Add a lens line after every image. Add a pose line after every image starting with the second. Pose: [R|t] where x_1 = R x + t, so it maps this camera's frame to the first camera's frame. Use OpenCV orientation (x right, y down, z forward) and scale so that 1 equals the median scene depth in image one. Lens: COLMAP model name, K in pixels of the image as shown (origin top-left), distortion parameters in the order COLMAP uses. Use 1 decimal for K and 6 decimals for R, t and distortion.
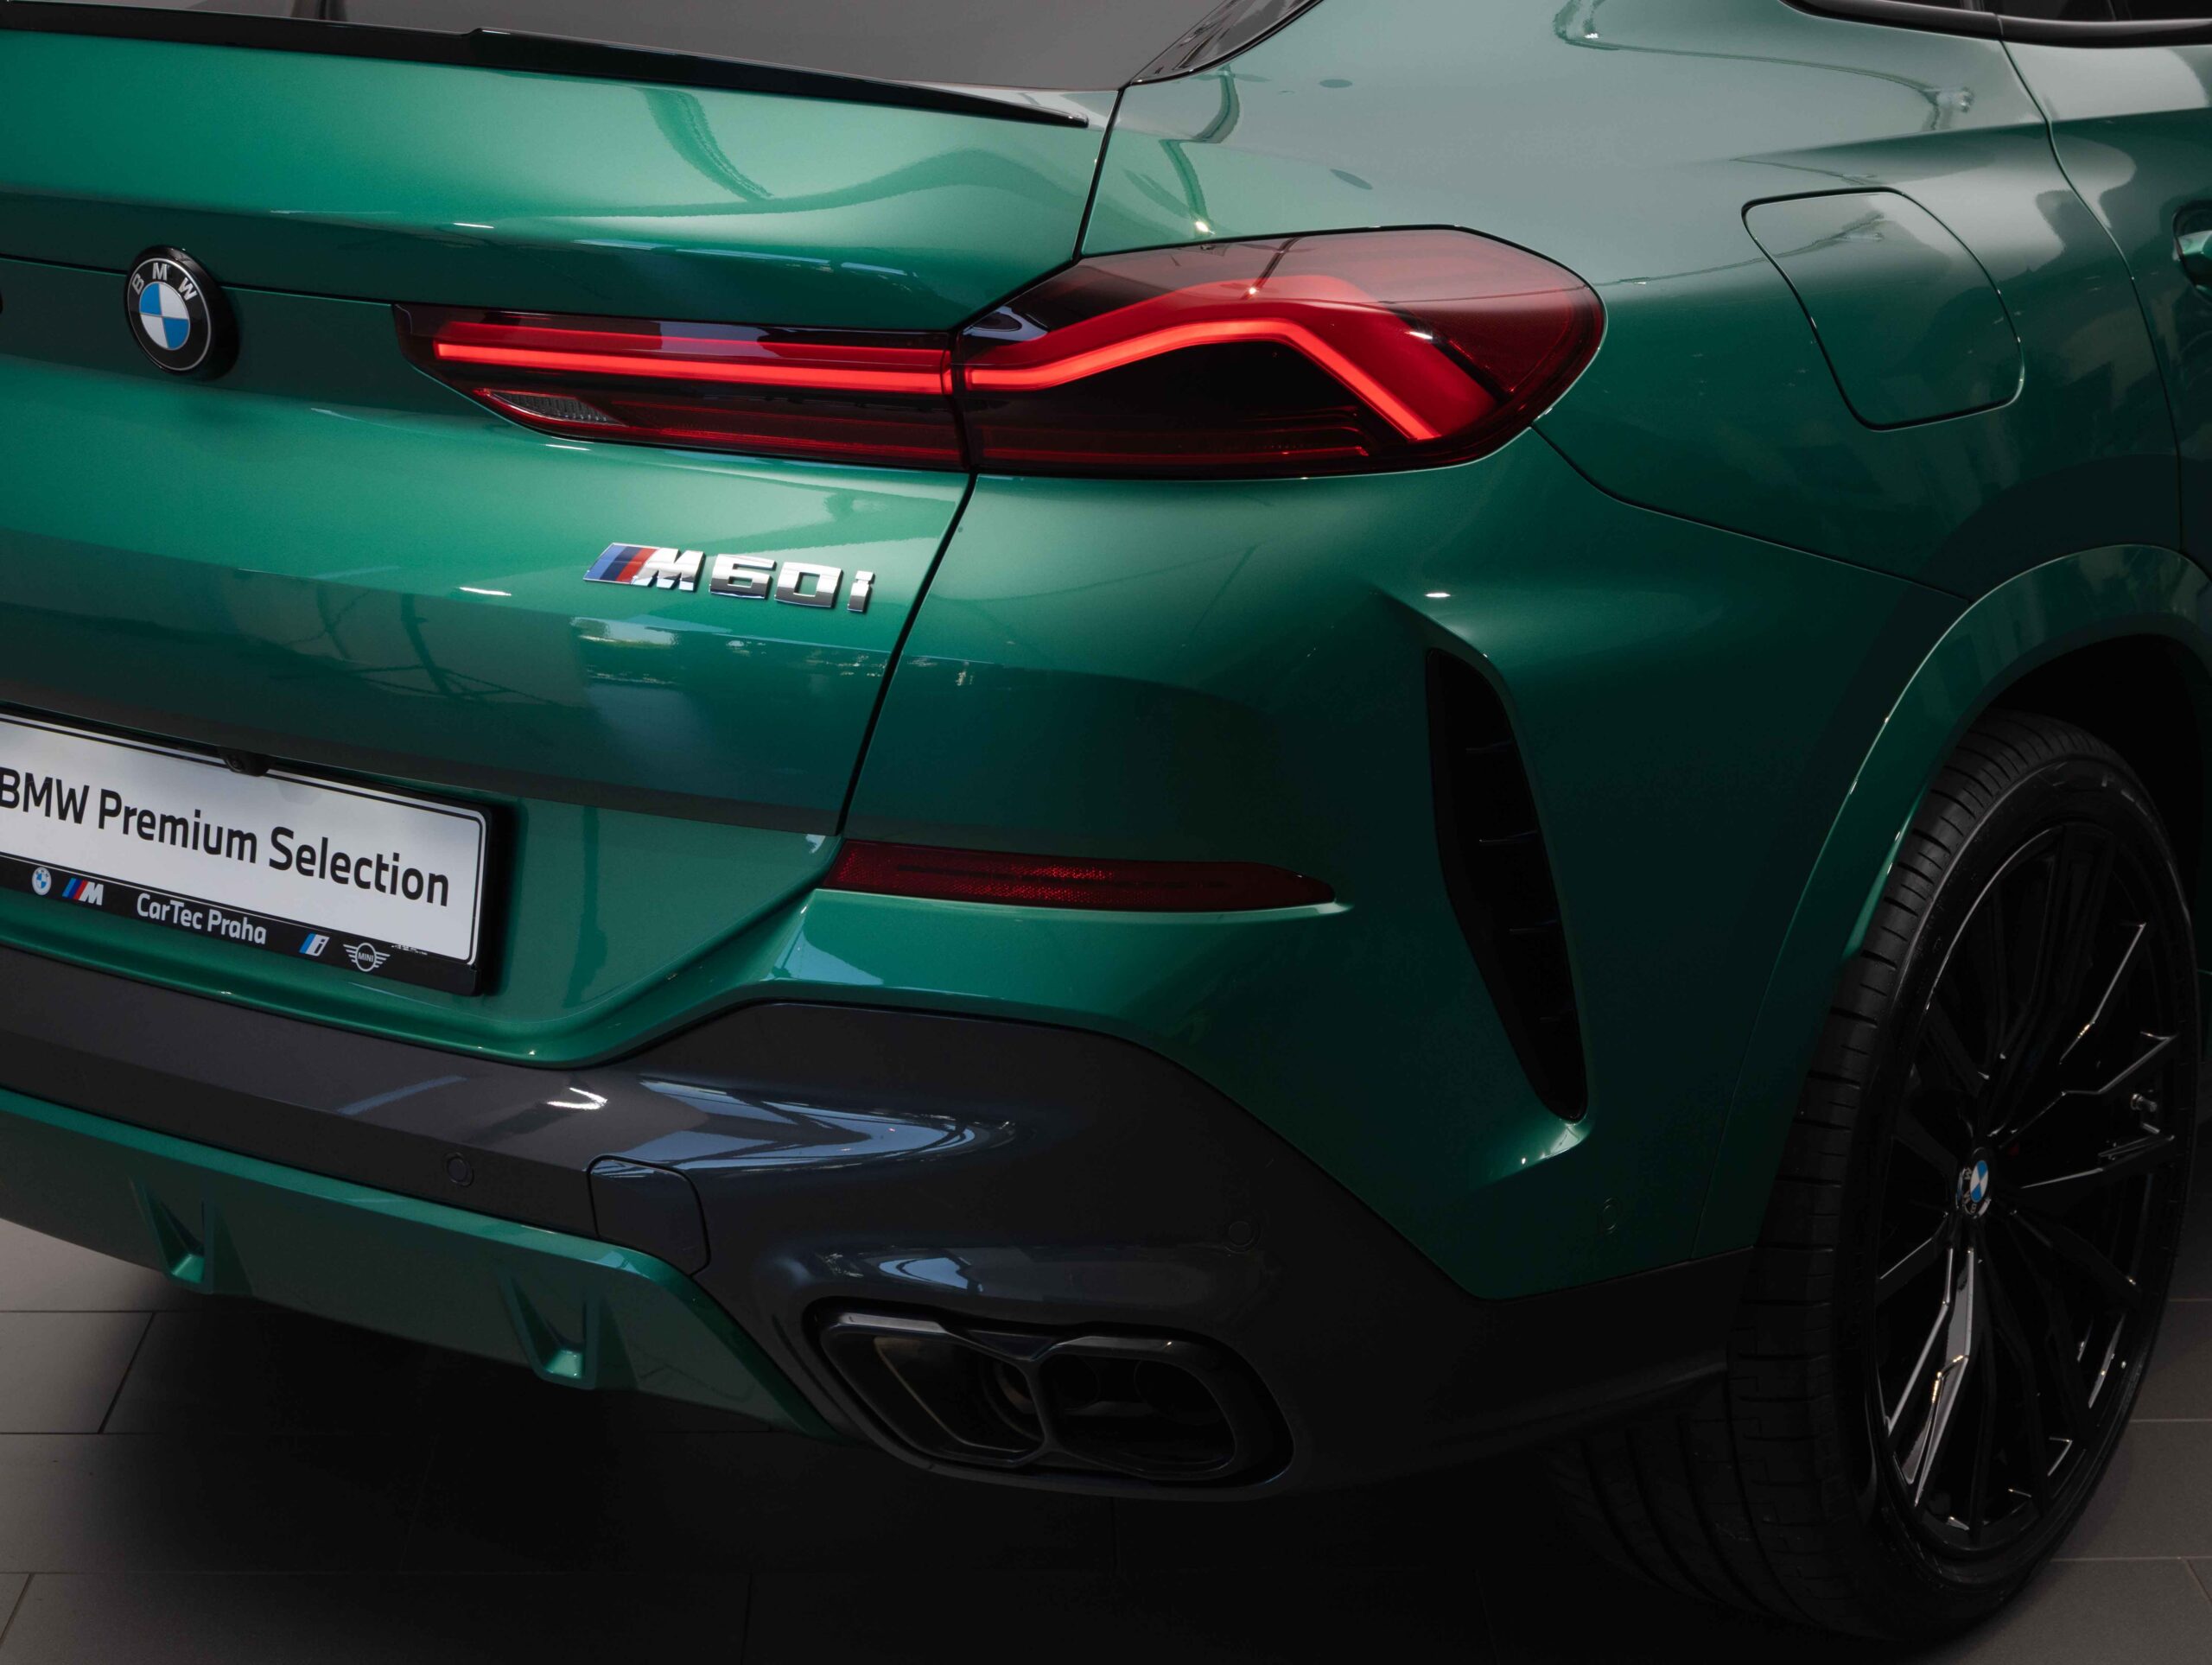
lens RADIAL K [[4819.8, 0, 1106.0], [0, 4819.8, 832.5], [0, 0, 1]] dist [-0.049292, -0.311622]
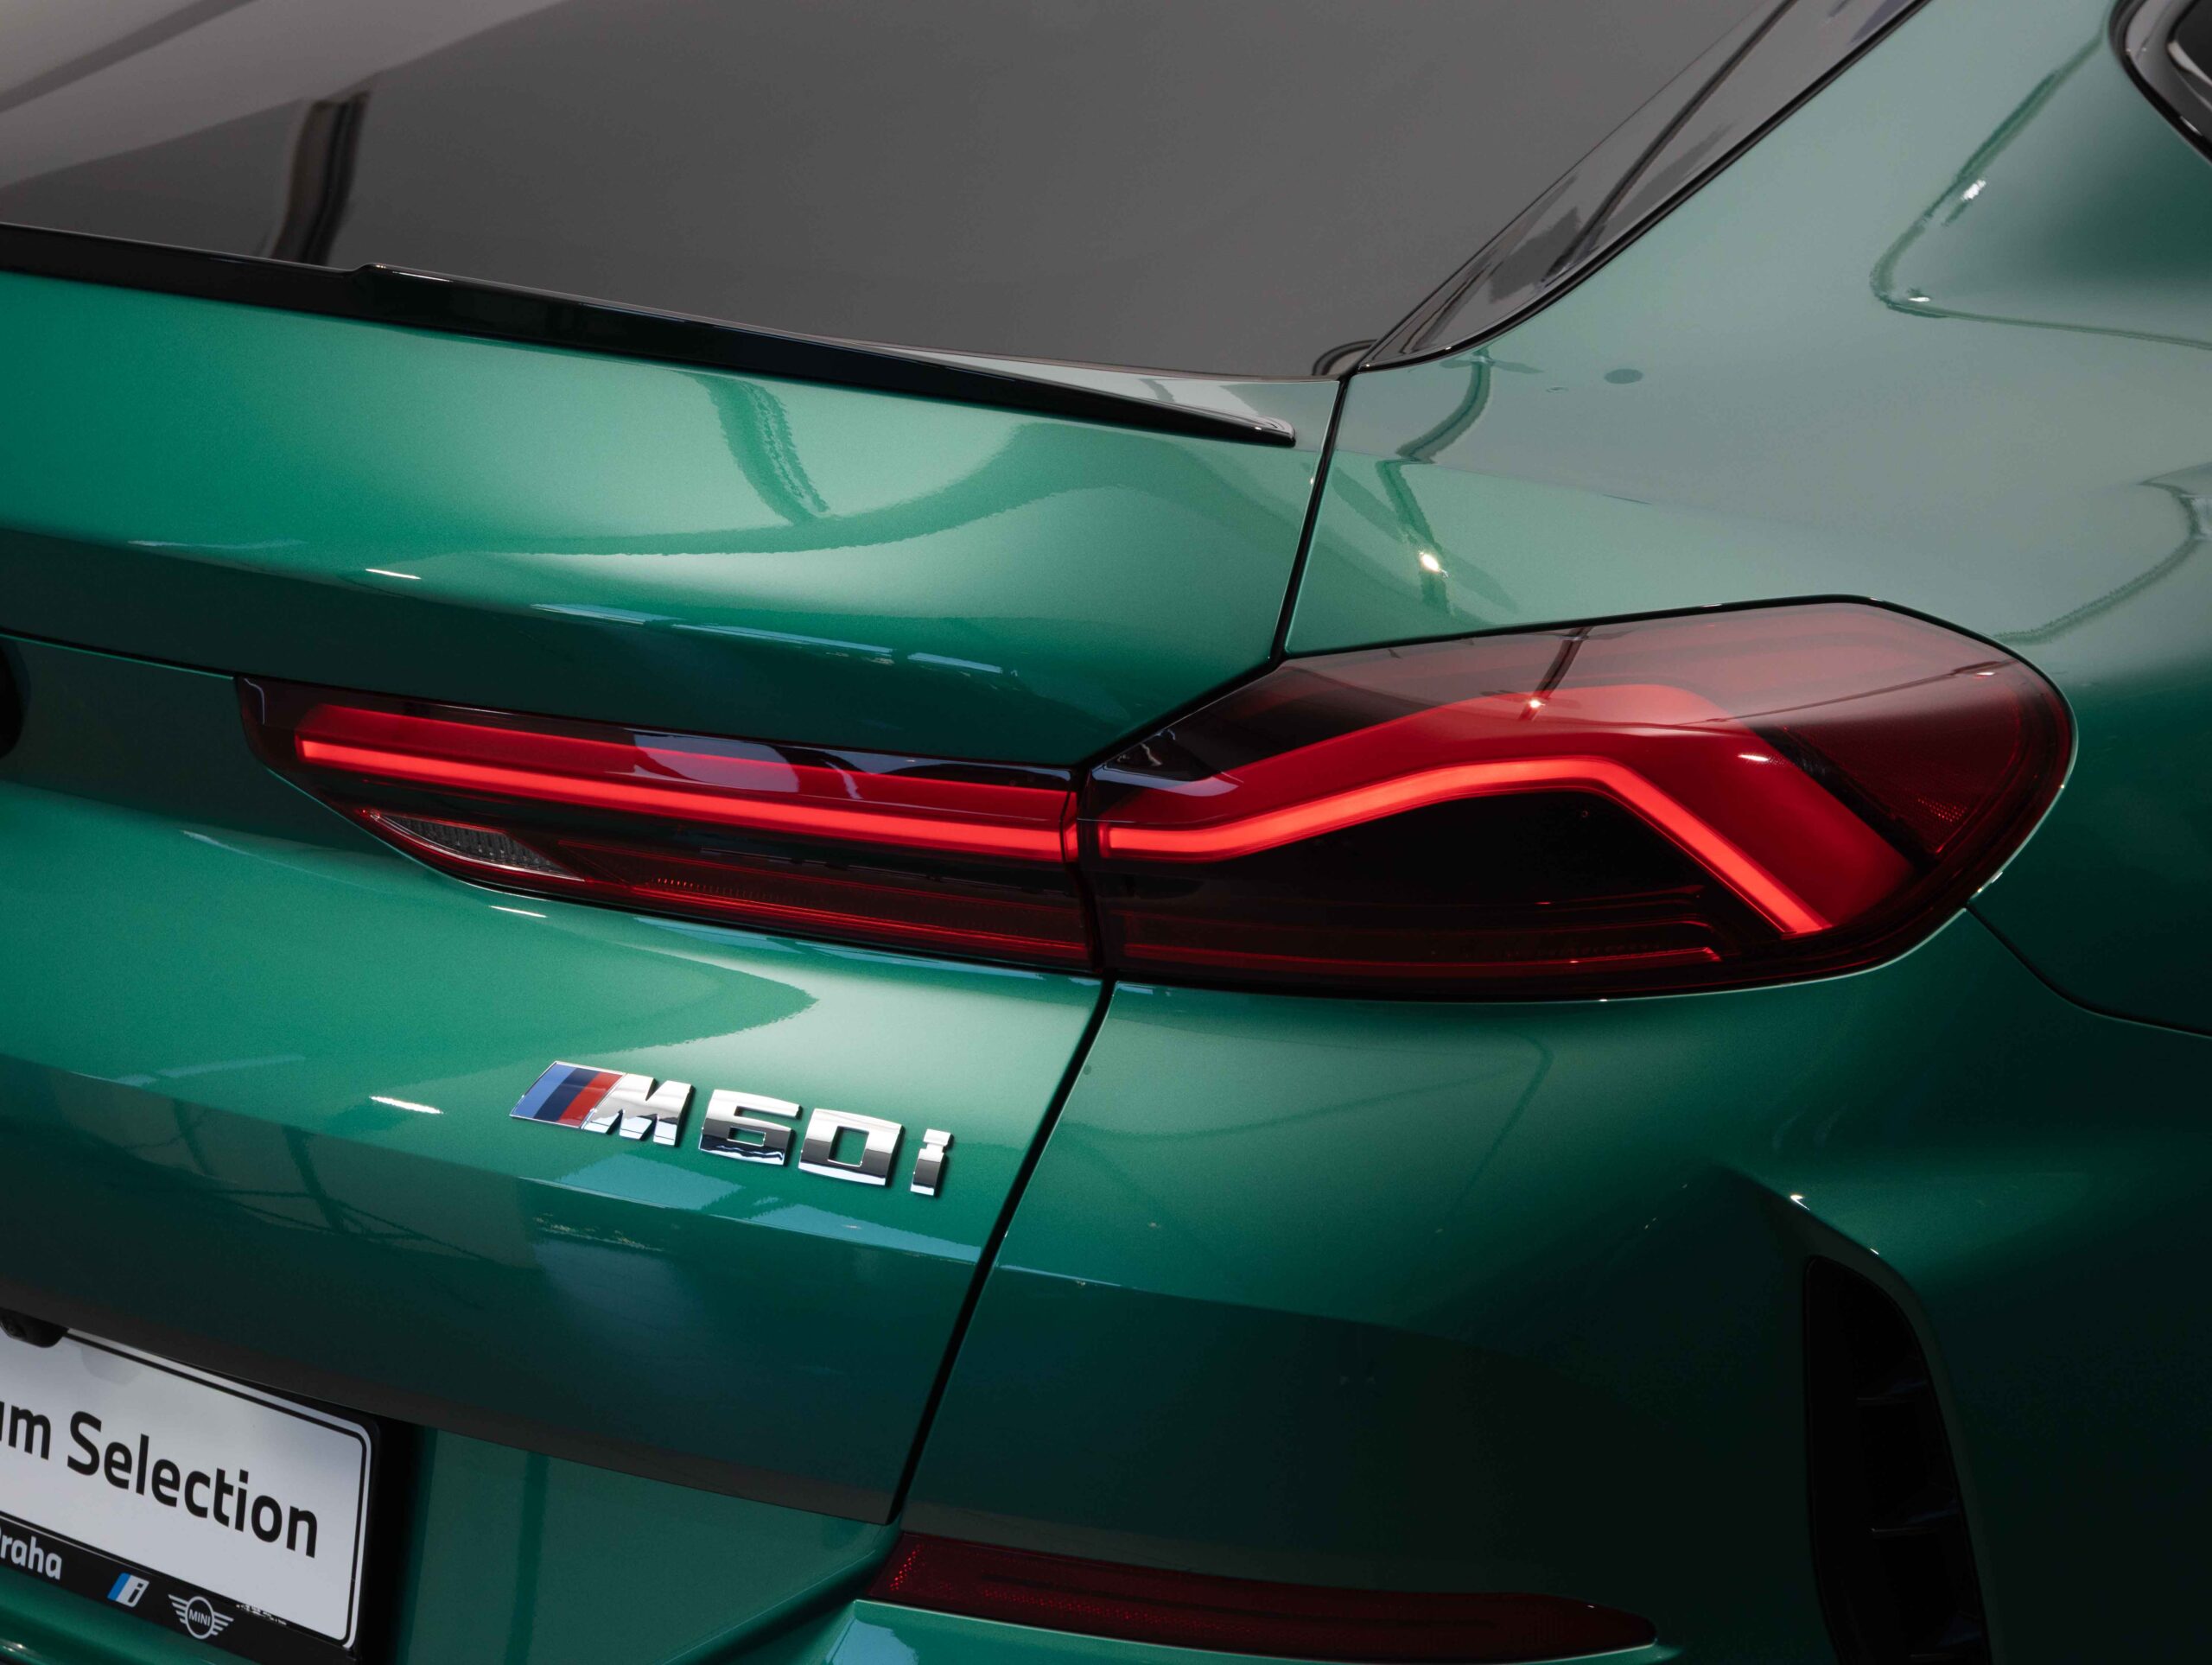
lens RADIAL K [[4819.8, 0, 1106.0], [0, 4819.8, 832.5], [0, 0, 1]] dist [-0.049292, -0.311622]
pose [[0.999578, 0.016861, -0.023665, -0.012044], [-0.016890, 0.999857, -0.001030, -0.087009], [0.023645, 0.001429, 0.999719, 0.329548]]
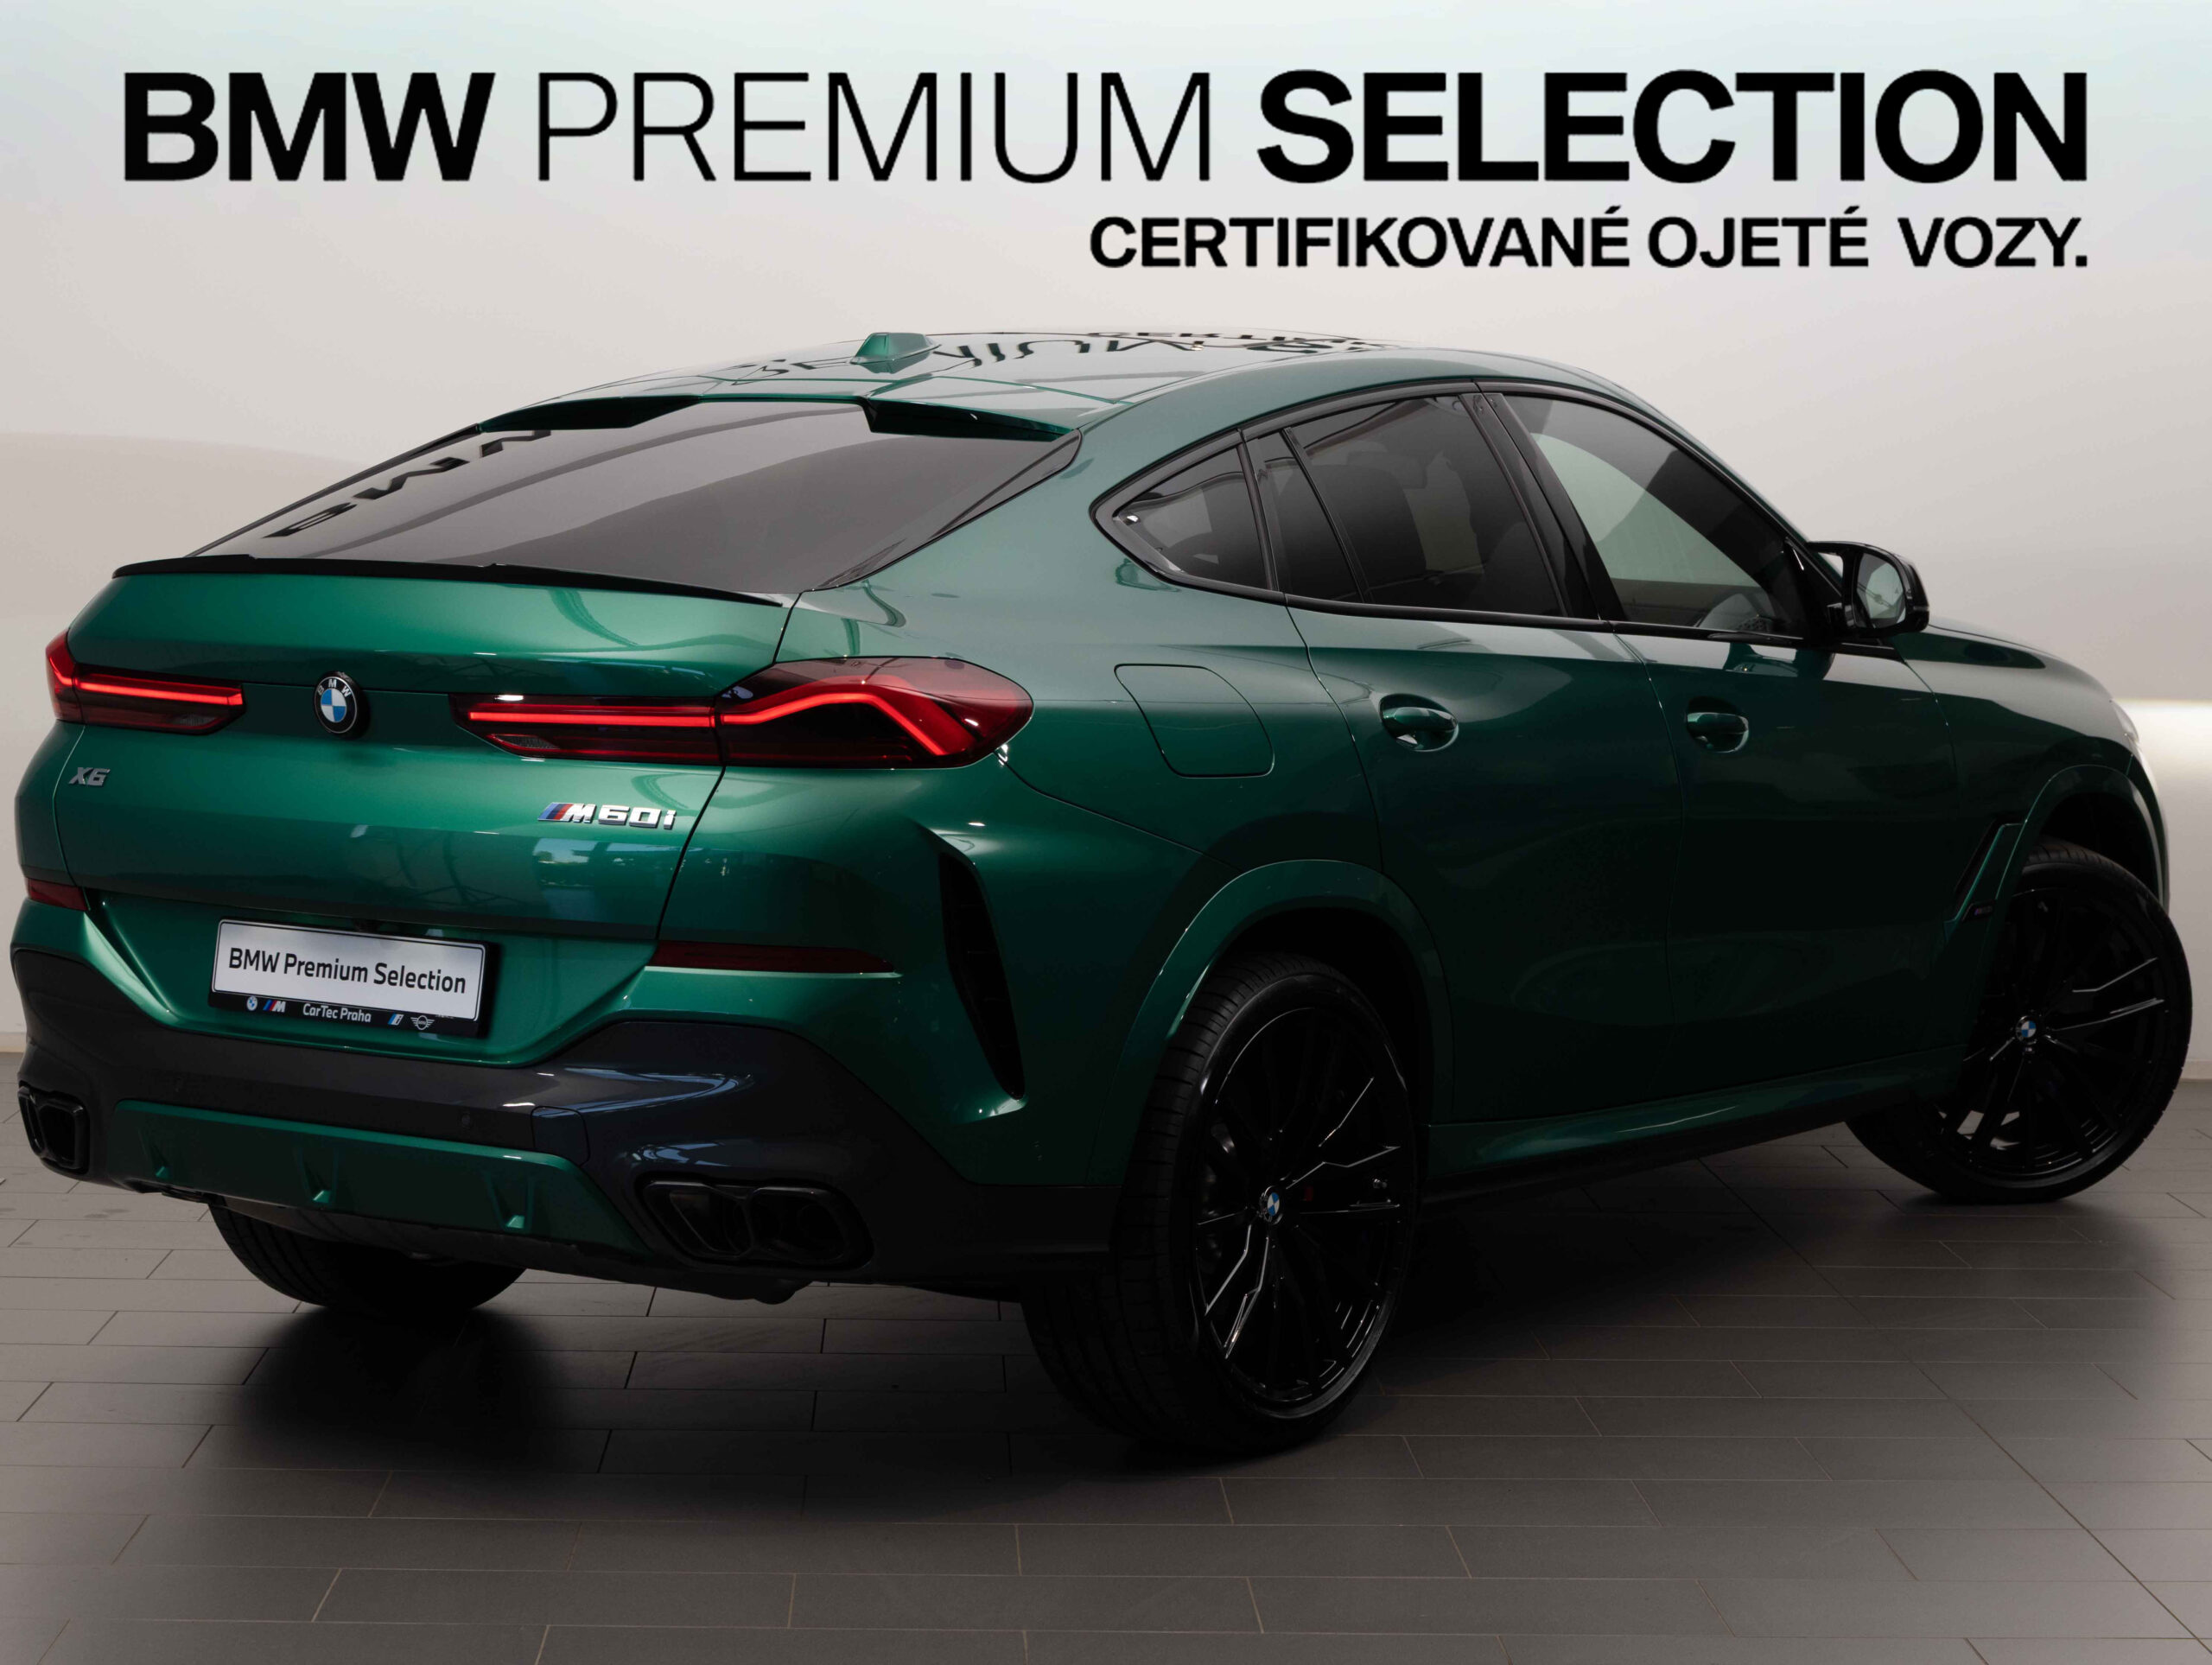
lens RADIAL K [[4889.0, 0, 1106.0], [0, 4889.0, 832.5], [0, 0, 1]] dist [0.001799, -0.091566]
pose [[0.999875, 0.010963, 0.011350, 0.107533], [-0.008730, 0.983474, -0.180837, 0.316065], [-0.013145, 0.180716, 0.983448, -1.026200]]
